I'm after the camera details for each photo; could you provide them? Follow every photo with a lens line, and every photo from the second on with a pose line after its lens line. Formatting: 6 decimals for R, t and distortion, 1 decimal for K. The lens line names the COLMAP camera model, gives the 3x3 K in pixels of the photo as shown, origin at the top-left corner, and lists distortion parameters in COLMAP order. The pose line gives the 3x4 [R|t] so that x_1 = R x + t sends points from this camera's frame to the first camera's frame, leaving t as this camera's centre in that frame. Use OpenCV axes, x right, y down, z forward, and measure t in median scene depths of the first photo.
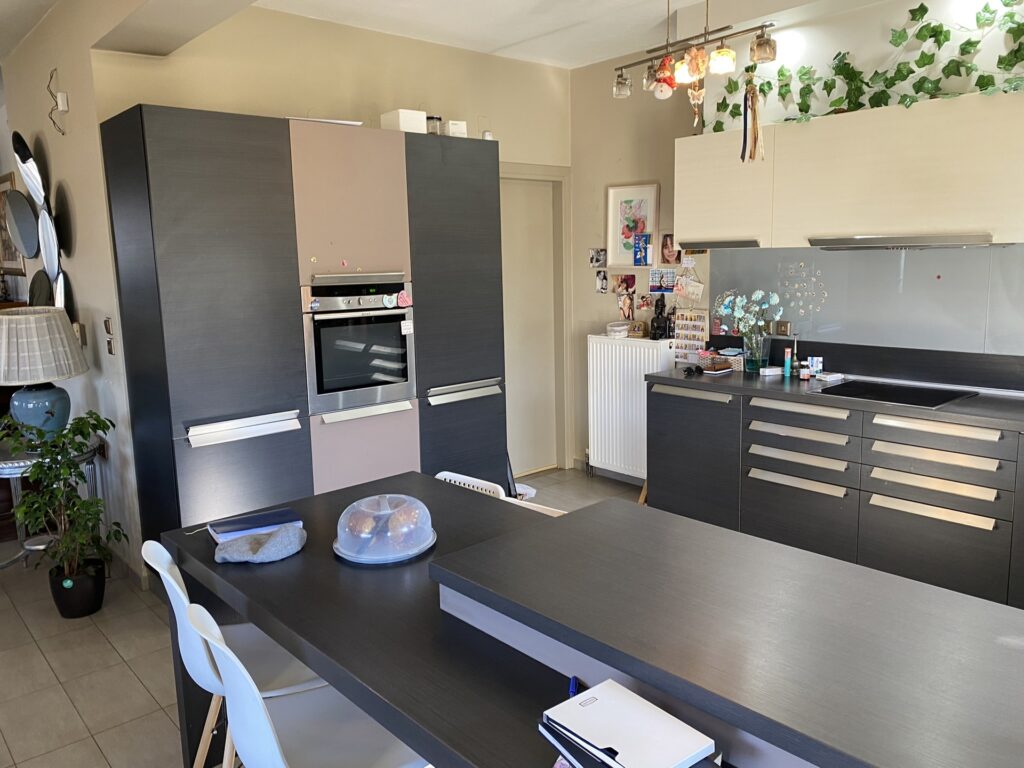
lens RADIAL K [[769.6, 0, 541.3], [0, 769.6, 385.2], [0, 0, 1]] dist [0.047576, -0.065527]
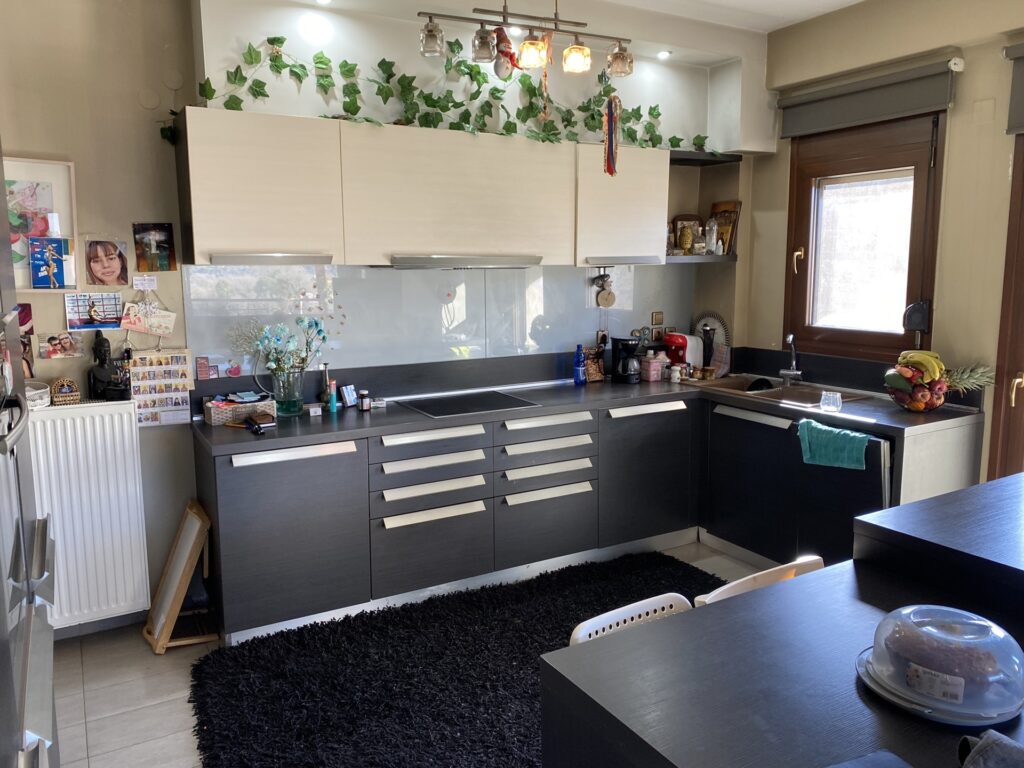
lens RADIAL K [[769.6, 0, 493.7], [0, 769.6, 382.7], [0, 0, 1]] dist [0.047576, -0.065527]
pose [[0.226691, -0.128552, 0.965446, -0.426038], [0.165305, 0.981948, 0.091935, -0.083510], [-0.959836, 0.138752, 0.243850, 0.543442]]
